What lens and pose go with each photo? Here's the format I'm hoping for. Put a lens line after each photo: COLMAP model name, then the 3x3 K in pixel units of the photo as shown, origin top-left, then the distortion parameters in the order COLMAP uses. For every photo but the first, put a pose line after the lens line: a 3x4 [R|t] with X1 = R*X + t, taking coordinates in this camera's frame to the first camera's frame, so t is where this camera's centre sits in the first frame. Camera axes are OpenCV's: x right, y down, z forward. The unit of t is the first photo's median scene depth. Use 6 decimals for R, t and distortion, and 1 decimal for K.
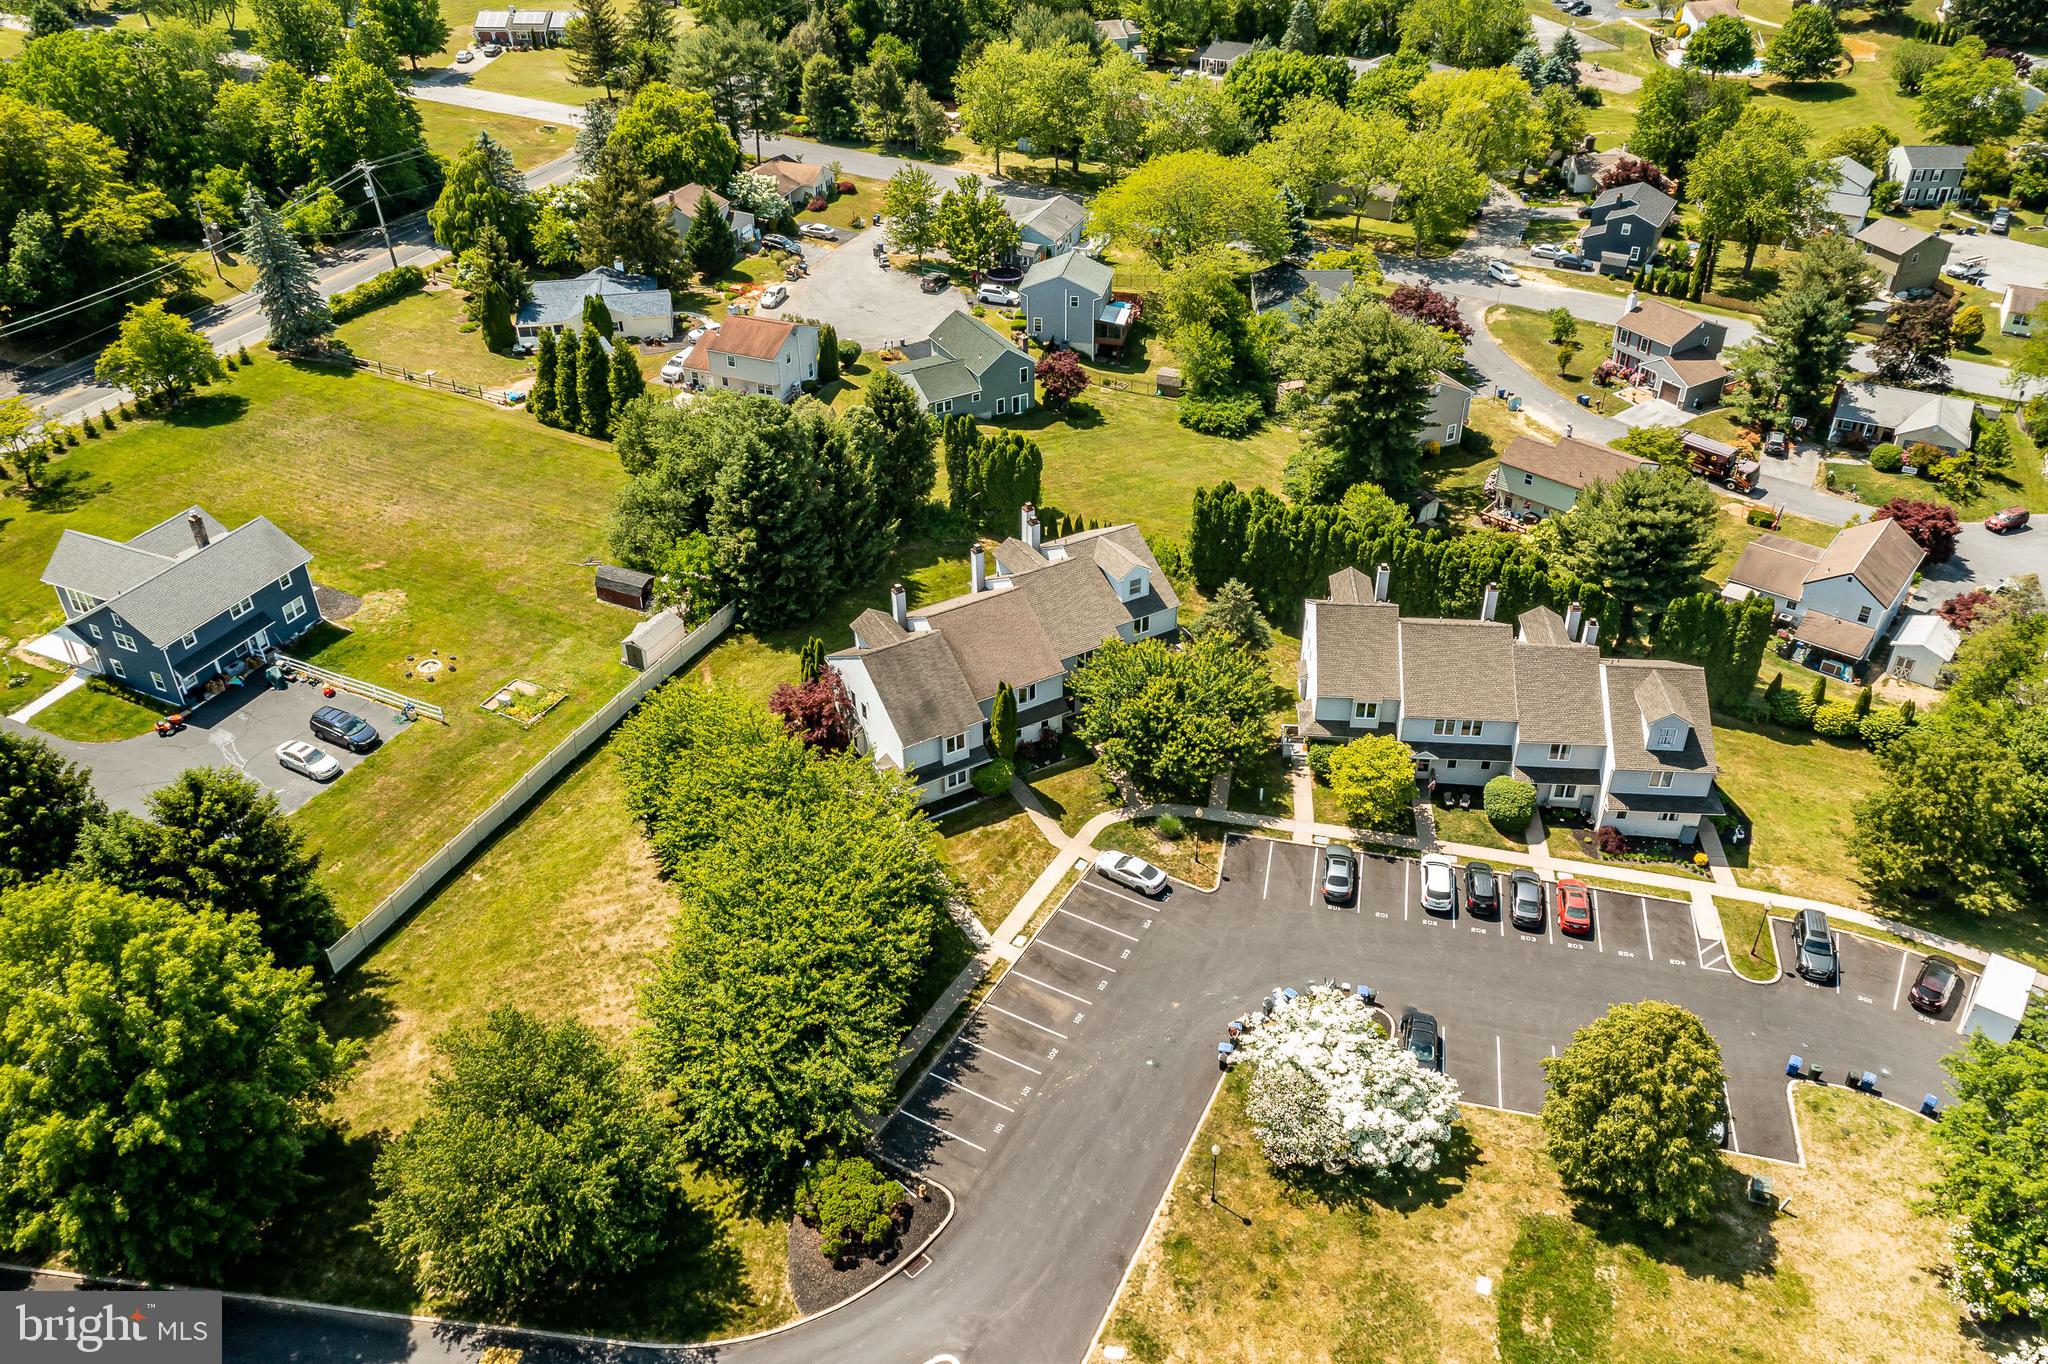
lens RADIAL K [[1608.8, 0, 1030.2], [0, 1608.8, 664.6], [0, 0, 1]] dist [-0.002448, 0.043181]
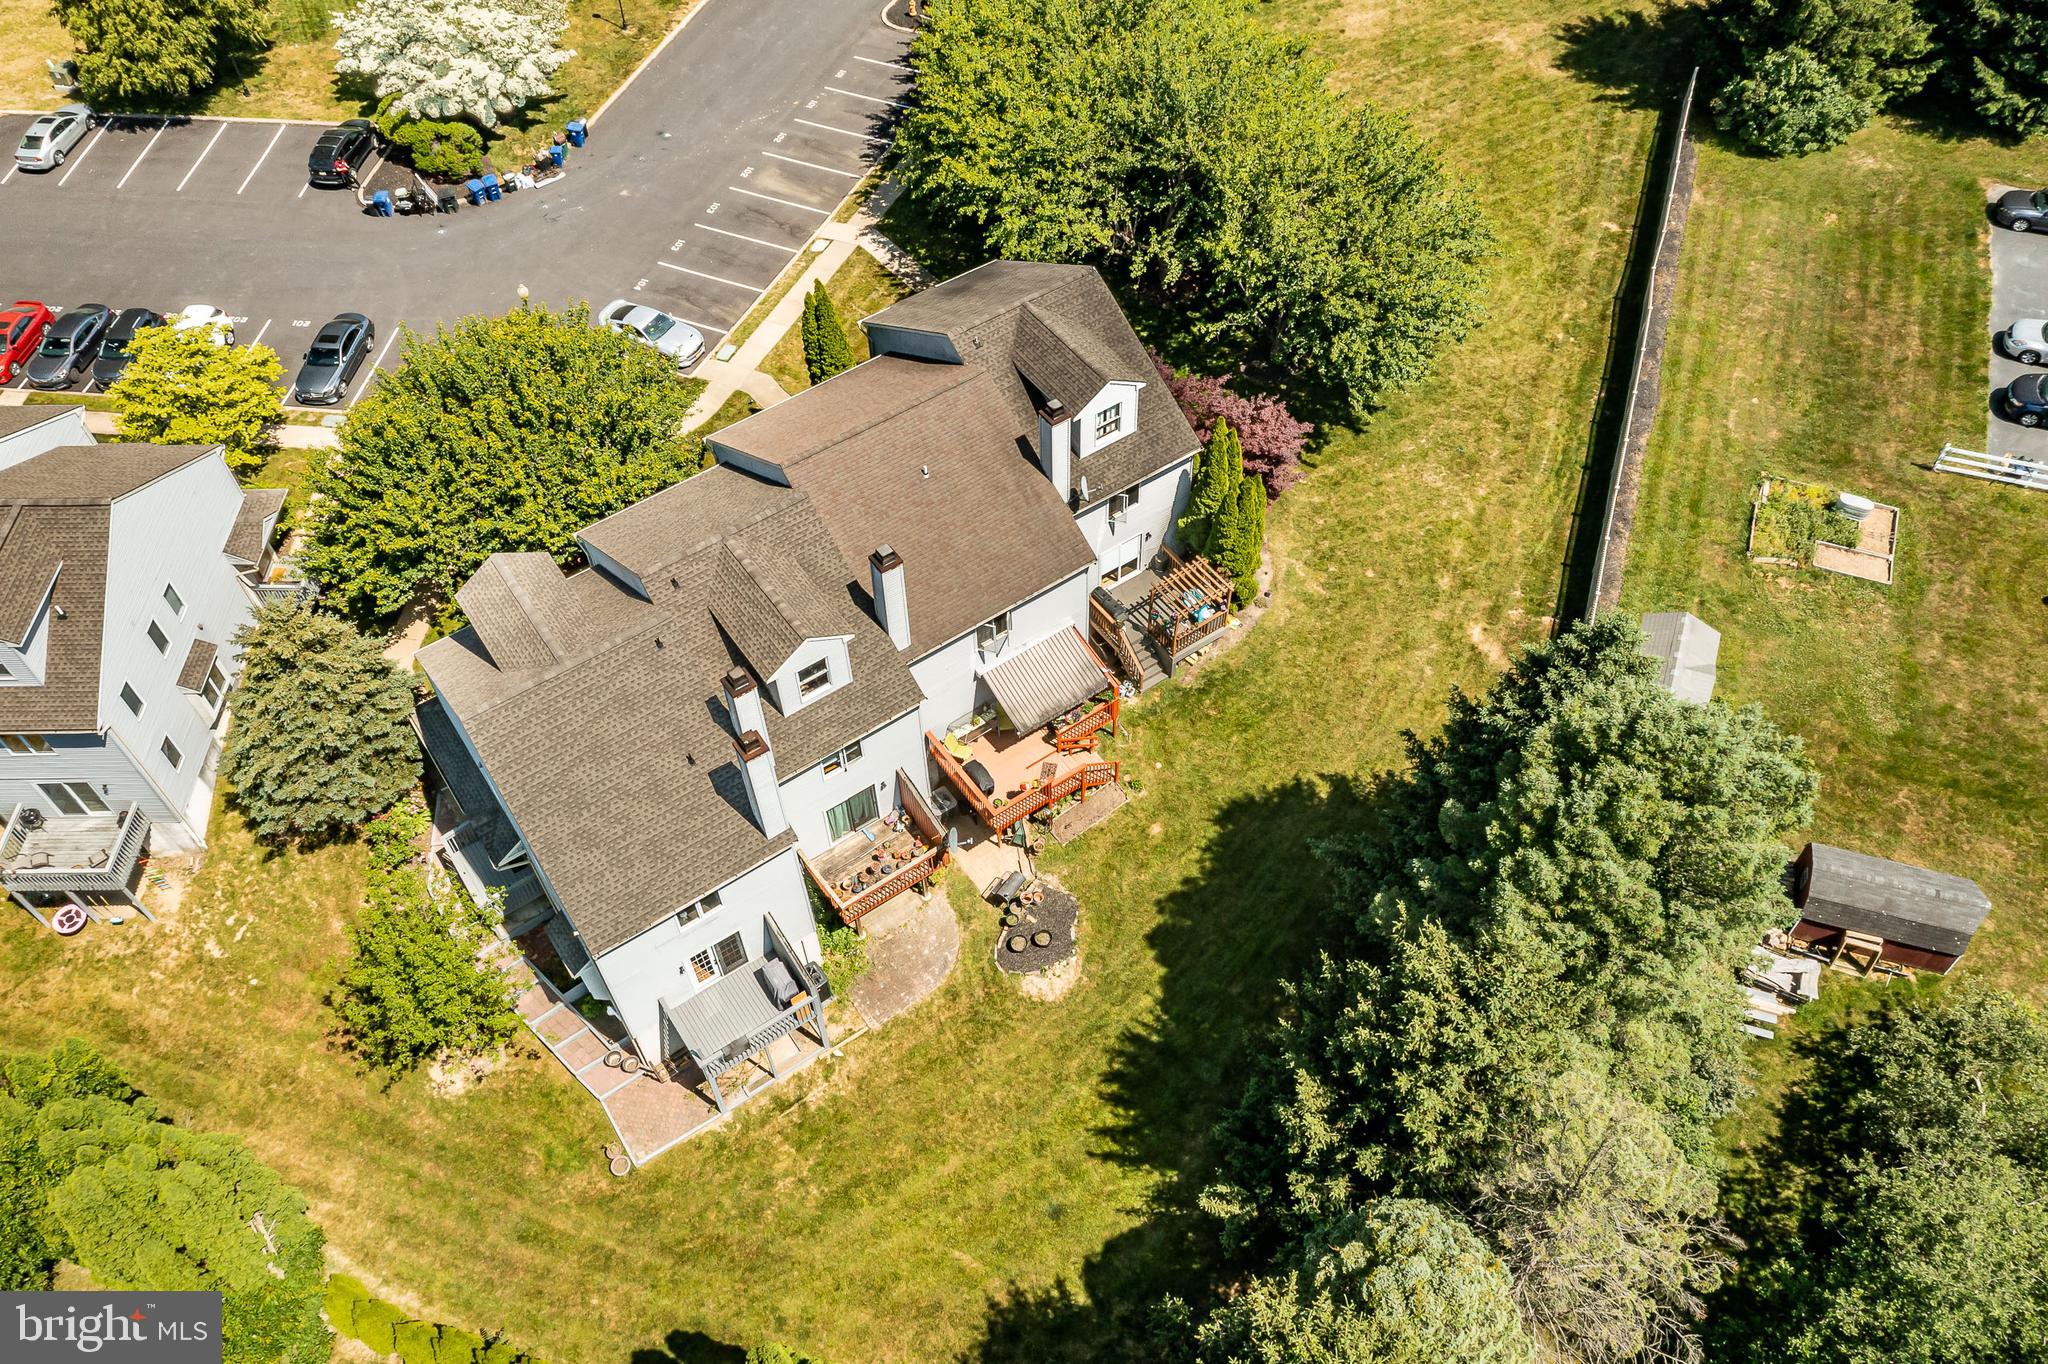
lens RADIAL K [[1608.8, 0, 1009.9], [0, 1608.8, 686.9], [0, 0, 1]] dist [-0.002448, 0.043181]
pose [[-0.996851, 0.076647, -0.020340, -0.044851], [-0.015477, 0.063507, 0.997861, -0.393934], [0.077775, 0.995034, -0.062121, 0.899413]]
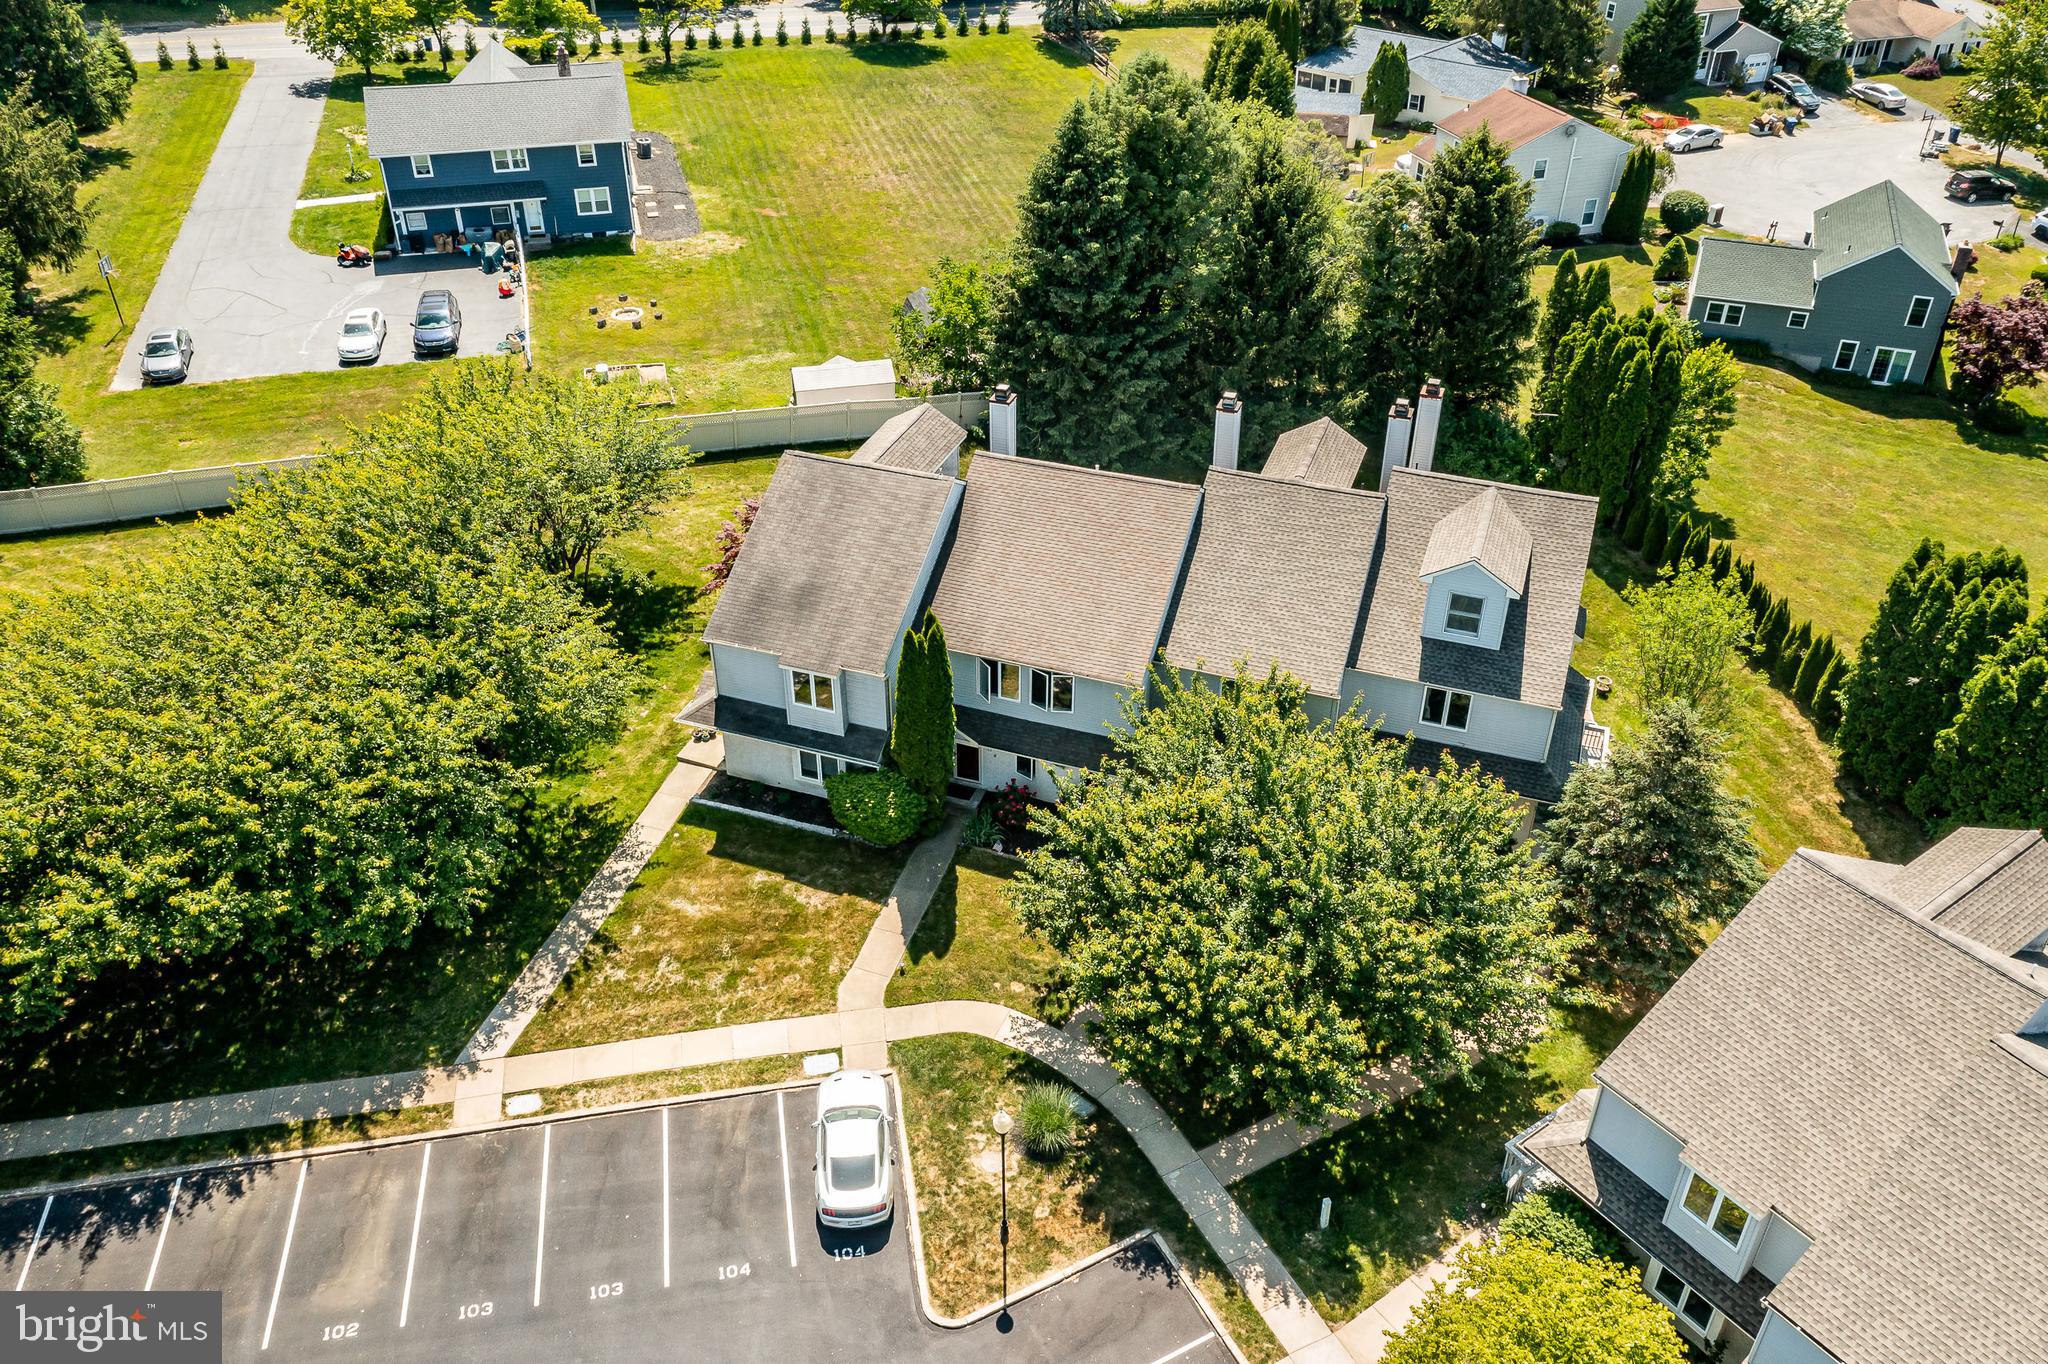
lens RADIAL K [[1608.8, 0, 1026.4], [0, 1608.8, 687.6], [0, 0, 1]] dist [-0.002448, 0.043181]
pose [[0.643287, 0.439913, -0.626624, 0.219339], [-0.437456, 0.882884, 0.170728, -0.044836], [0.628342, 0.164294, 0.760391, 0.527647]]
